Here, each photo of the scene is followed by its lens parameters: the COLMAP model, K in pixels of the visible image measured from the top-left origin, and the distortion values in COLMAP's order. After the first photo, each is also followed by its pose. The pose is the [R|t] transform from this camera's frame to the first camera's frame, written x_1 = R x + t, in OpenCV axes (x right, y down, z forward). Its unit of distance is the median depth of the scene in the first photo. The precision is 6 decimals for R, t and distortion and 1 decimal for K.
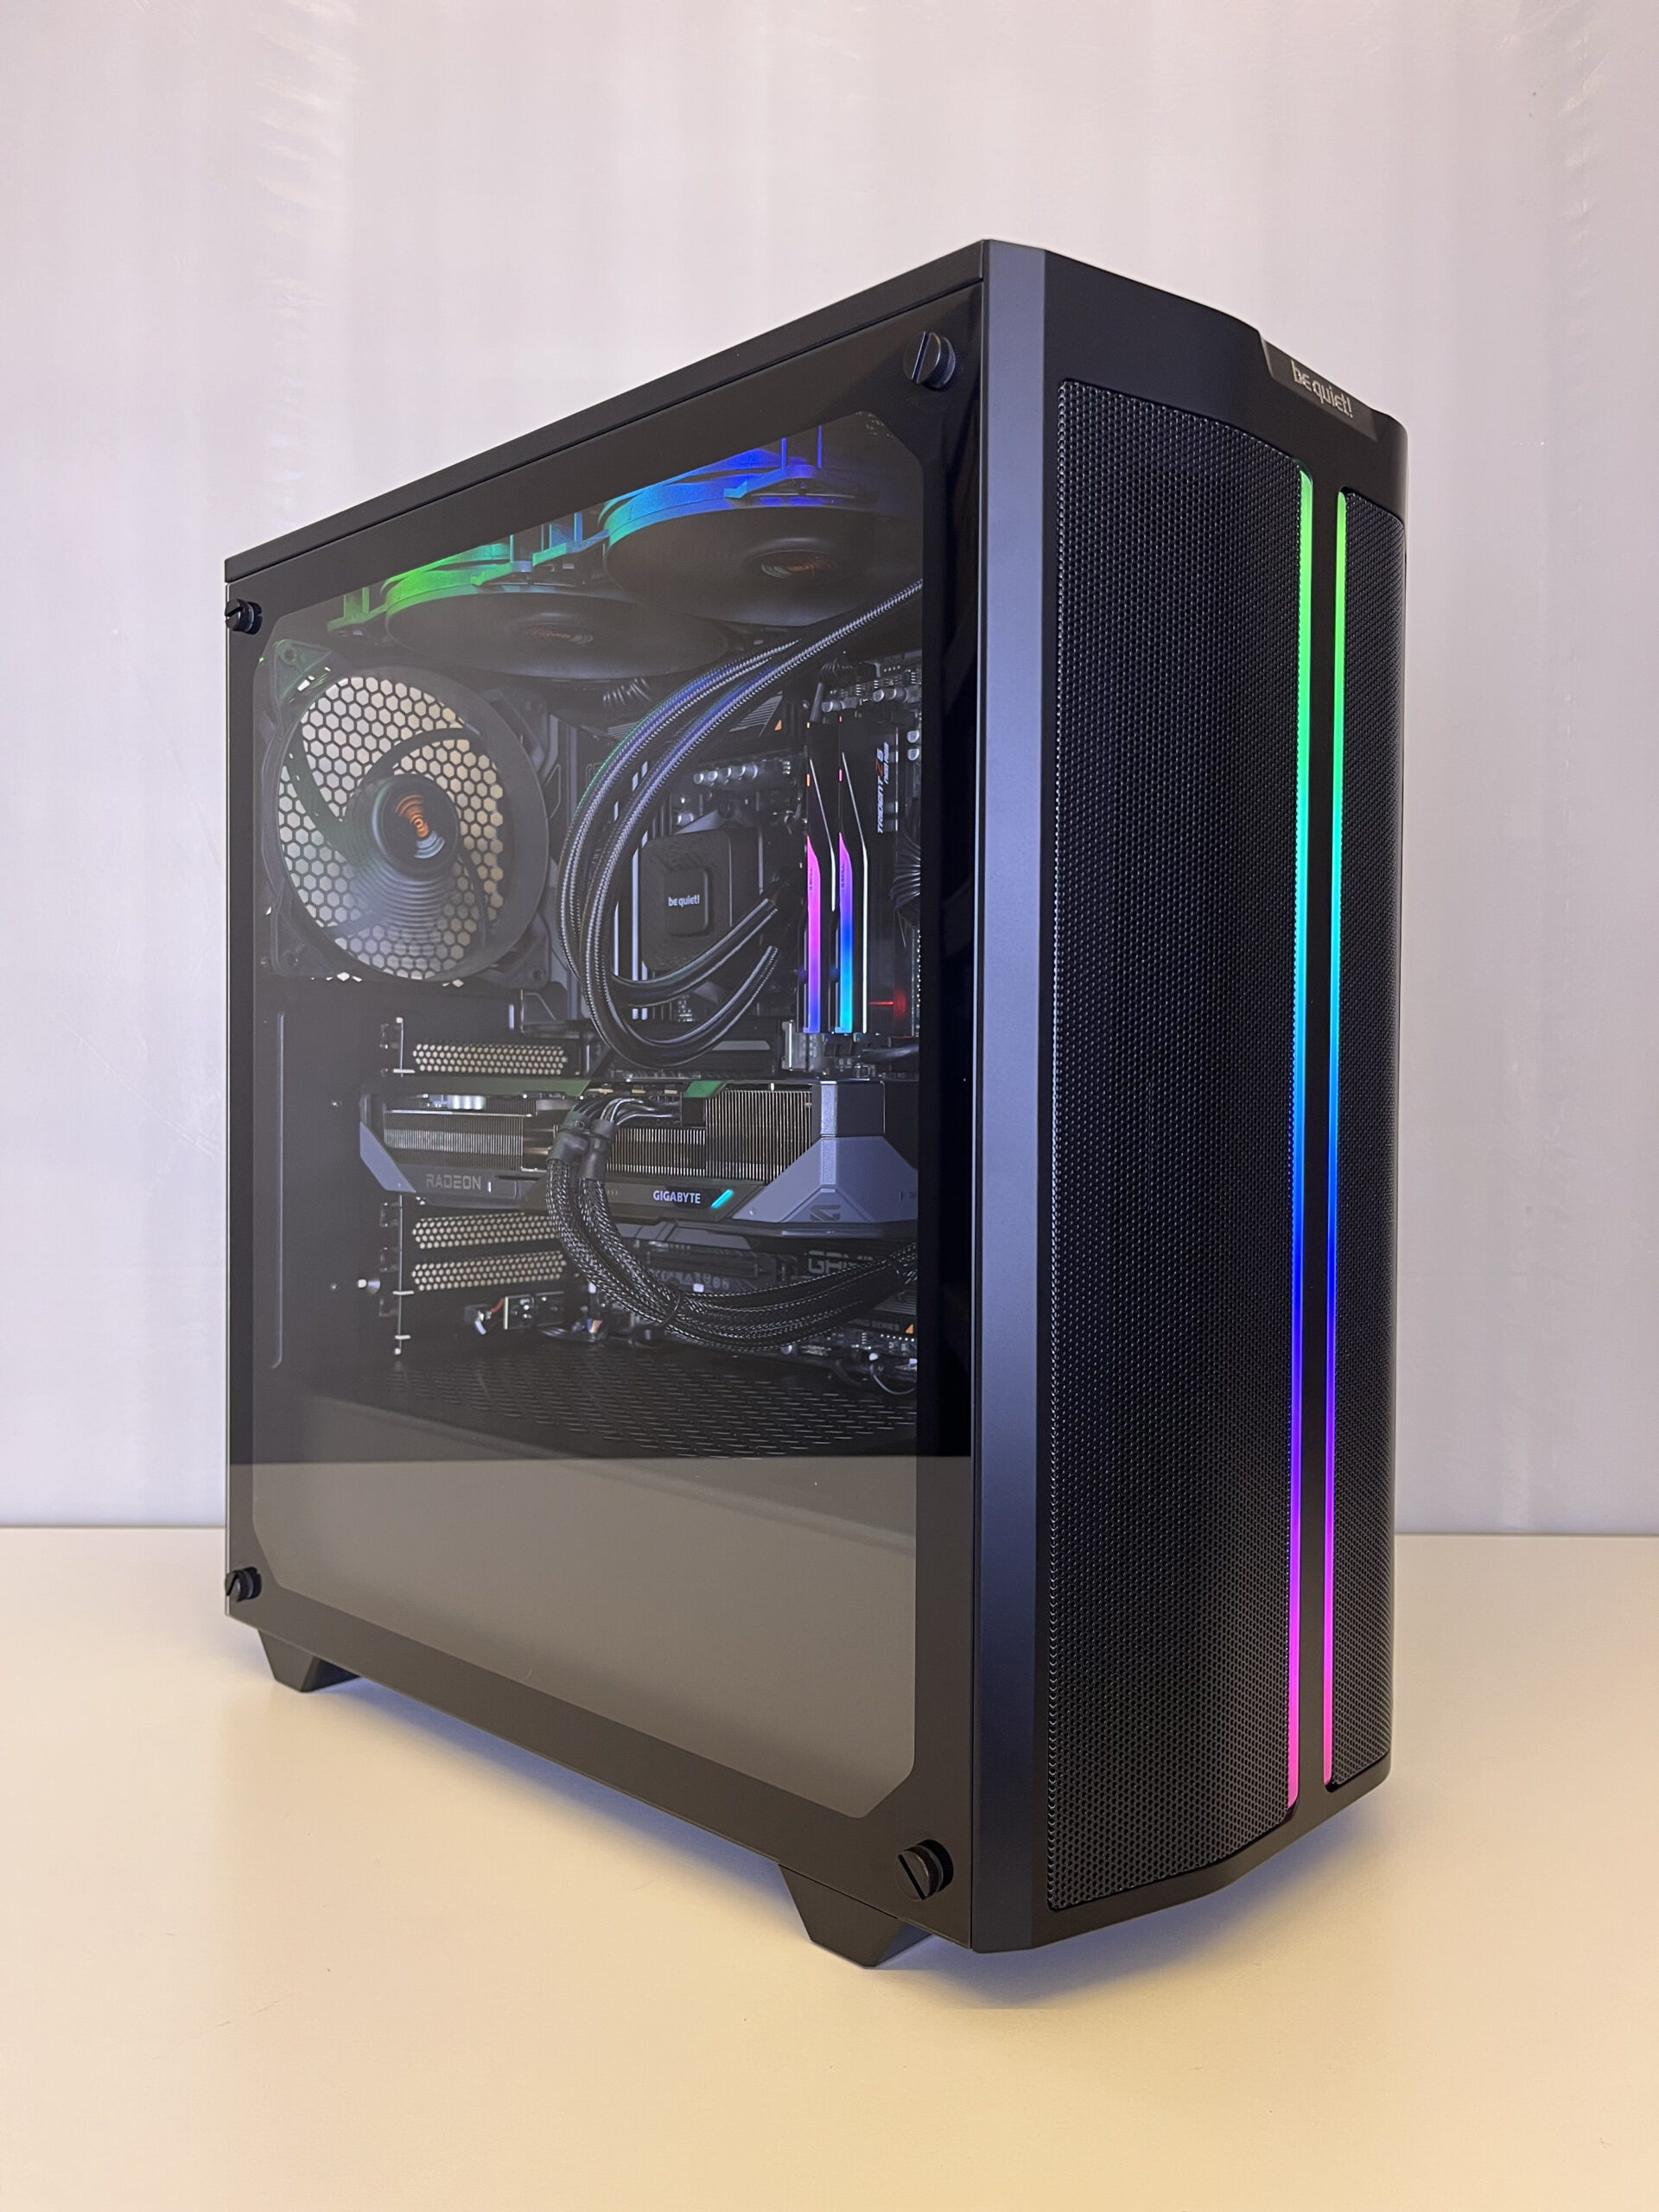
lens RADIAL K [[1691.5, 0, 829.5], [0, 1691.5, 1106.0], [0, 0, 1]] dist [0.000623, -0.001542]
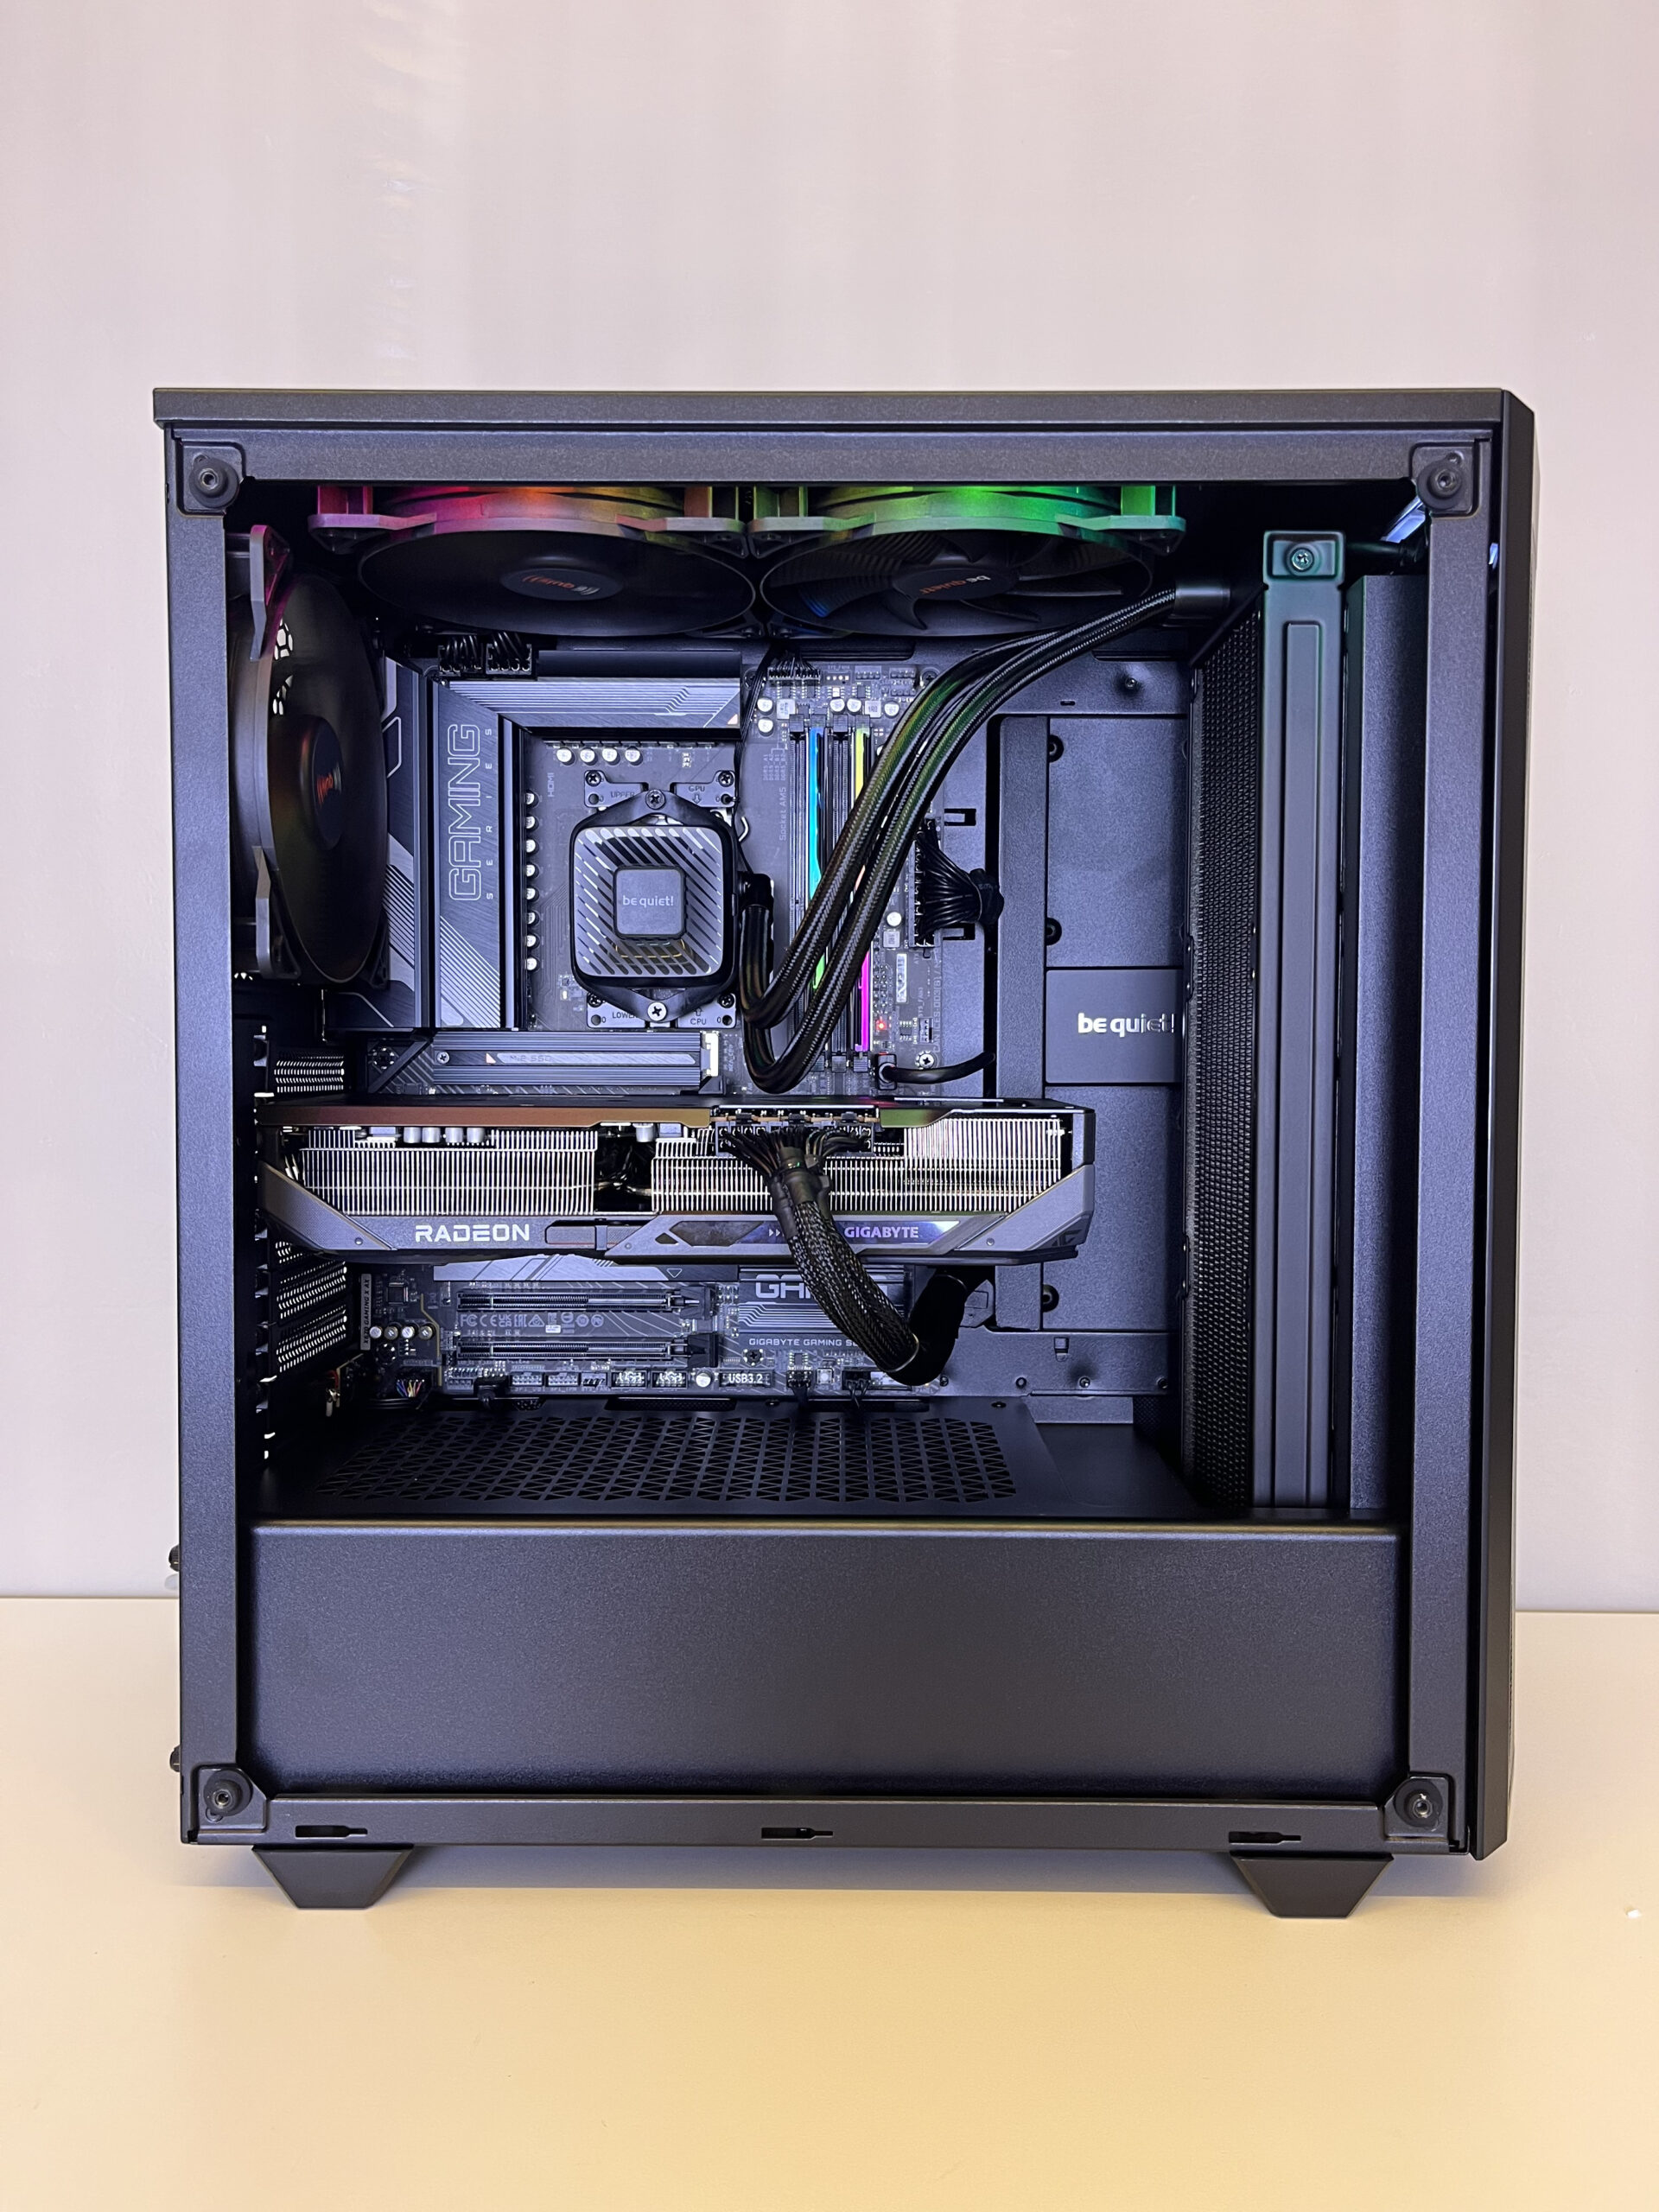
lens RADIAL K [[1695.0, 0, 829.5], [0, 1695.0, 1106.0], [0, 0, 1]] dist [0.009214, 0.005877]
pose [[0.737271, -0.024290, 0.675160, -0.630819], [0.007137, 0.999578, 0.028169, -0.037376], [-0.675559, -0.015950, 0.737133, 0.266044]]
